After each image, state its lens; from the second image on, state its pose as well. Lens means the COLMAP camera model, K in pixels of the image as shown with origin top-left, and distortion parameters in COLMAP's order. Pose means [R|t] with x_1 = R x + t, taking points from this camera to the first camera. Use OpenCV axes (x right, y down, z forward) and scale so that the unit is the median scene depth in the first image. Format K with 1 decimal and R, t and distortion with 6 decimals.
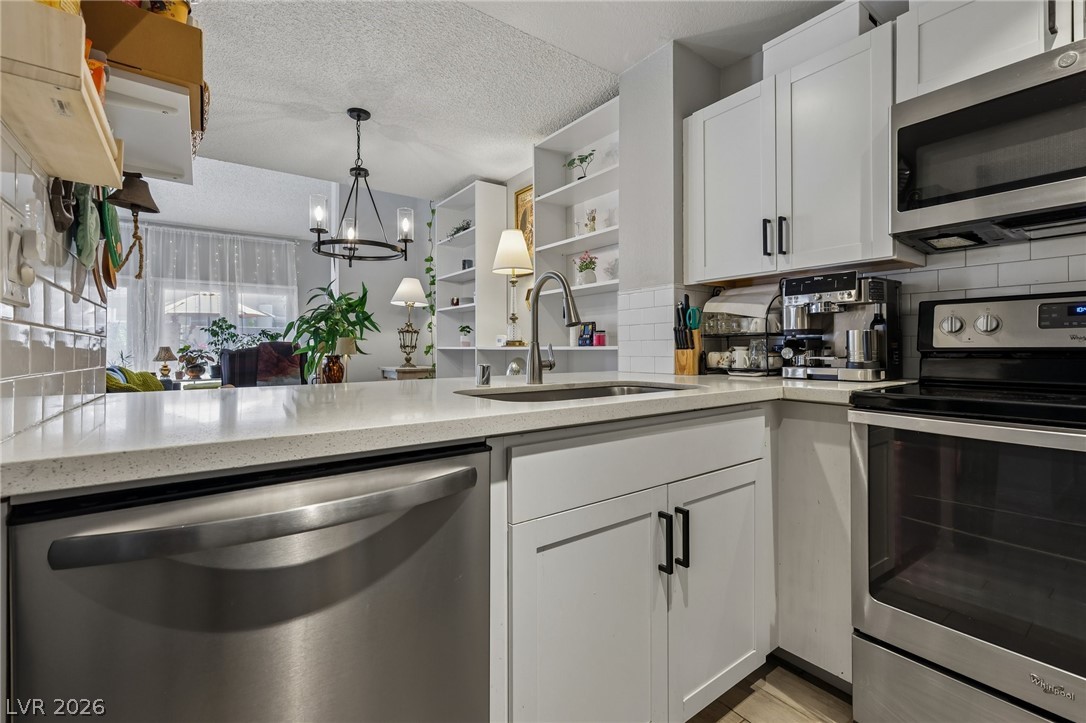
lens RADIAL K [[473.1, 0, 542.4], [0, 473.1, 355.0], [0, 0, 1]] dist [-0.000867, -0.000506]
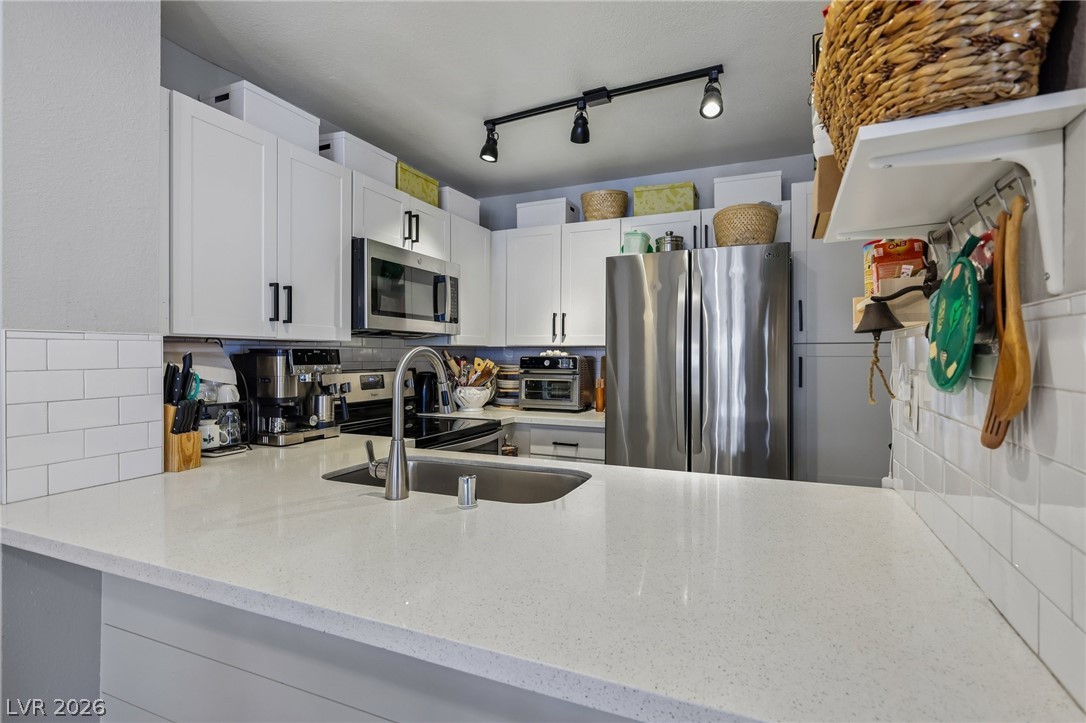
lens RADIAL K [[517.6, 0, 543.0], [0, 517.6, 361.5], [0, 0, 1]] dist [-0.000378, -0.000021]
pose [[-0.504560, -0.005034, 0.863362, -0.690190], [0.011929, 0.999847, 0.012801, -0.133140], [-0.863294, 0.016758, -0.504423, 1.043496]]
